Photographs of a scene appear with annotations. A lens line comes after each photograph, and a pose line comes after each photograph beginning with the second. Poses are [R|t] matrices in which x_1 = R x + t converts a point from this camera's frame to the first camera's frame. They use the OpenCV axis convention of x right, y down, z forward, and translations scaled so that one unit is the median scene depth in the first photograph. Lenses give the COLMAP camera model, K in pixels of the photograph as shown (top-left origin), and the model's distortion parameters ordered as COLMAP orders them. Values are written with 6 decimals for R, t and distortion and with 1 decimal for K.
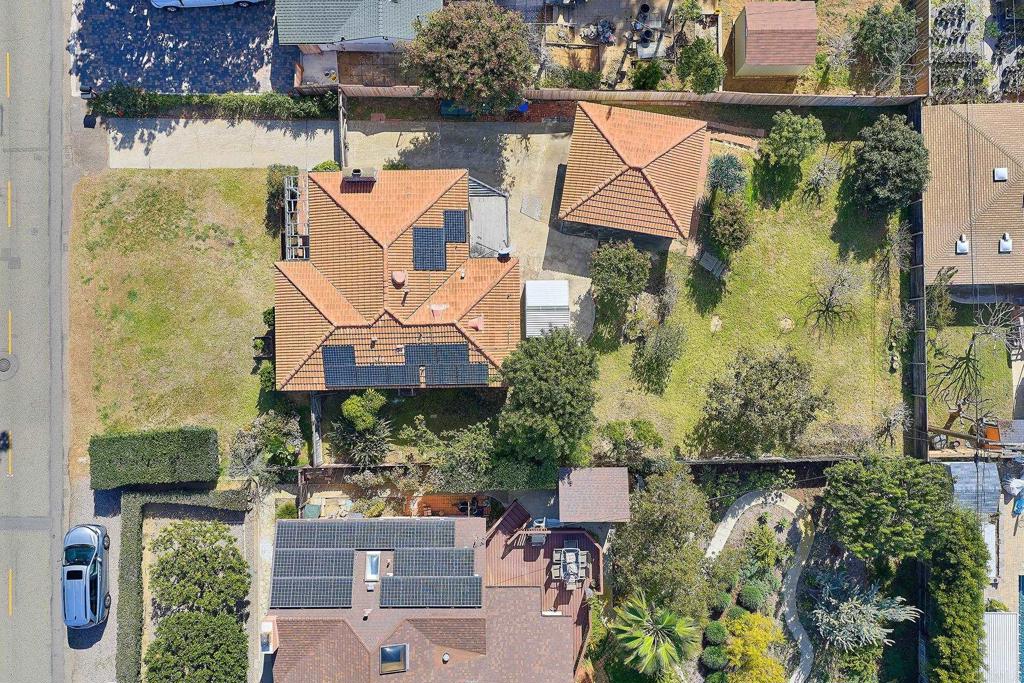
lens RADIAL K [[844.3, 0, 517.7], [0, 844.3, 337.5], [0, 0, 1]] dist [0.022861, -0.035564]
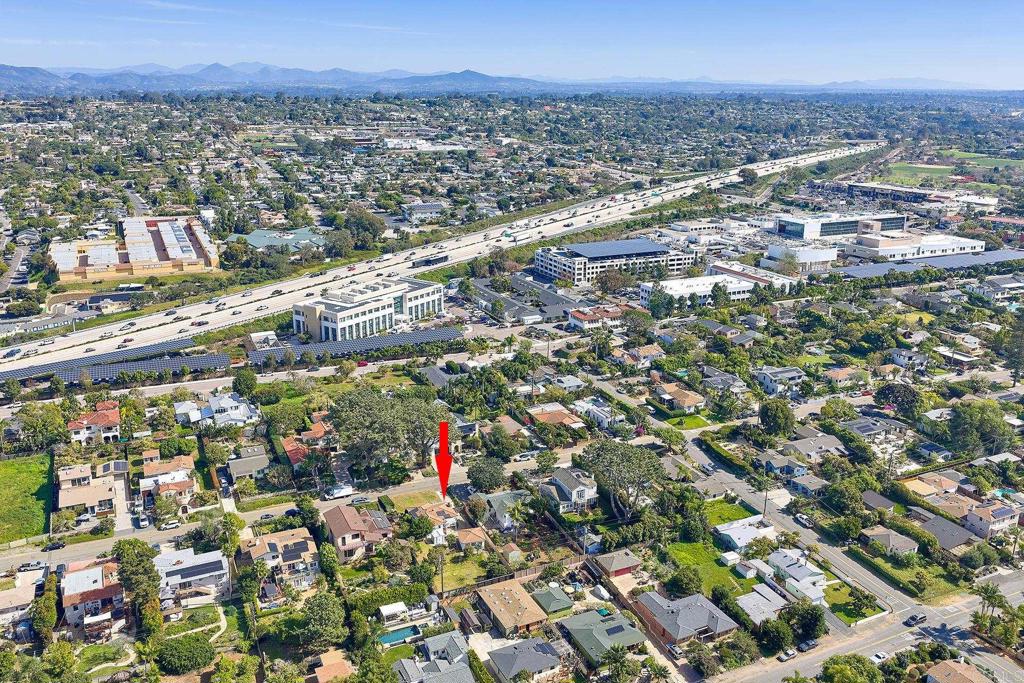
lens RADIAL K [[844.3, 0, 517.7], [0, 844.3, 337.5], [0, 0, 1]] dist [0.022861, -0.035564]
pose [[0.417275, 0.266967, -0.868683, 3.998006], [-0.908771, 0.126830, -0.397553, 1.291502], [0.004041, 0.955323, 0.295535, -1.457245]]
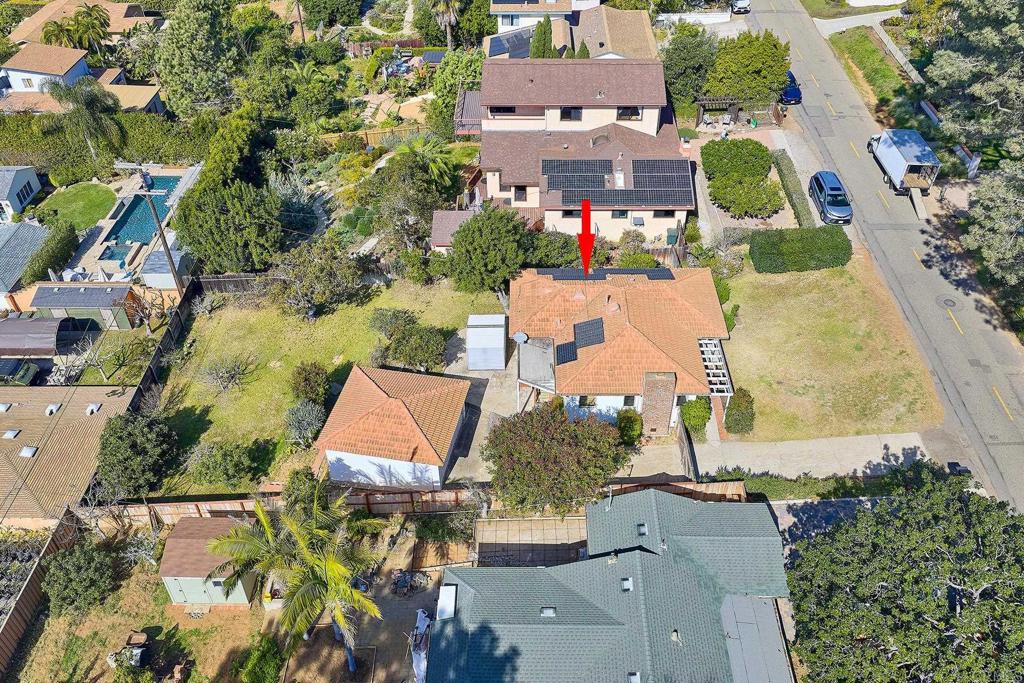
lens RADIAL K [[844.3, 0, 517.7], [0, 844.3, 337.5], [0, 0, 1]] dist [0.022861, -0.035564]
pose [[-0.999660, -0.004234, 0.025745, -0.035667], [0.022348, -0.648228, 0.761118, -0.879392], [0.013466, 0.761434, 0.648102, 0.259184]]
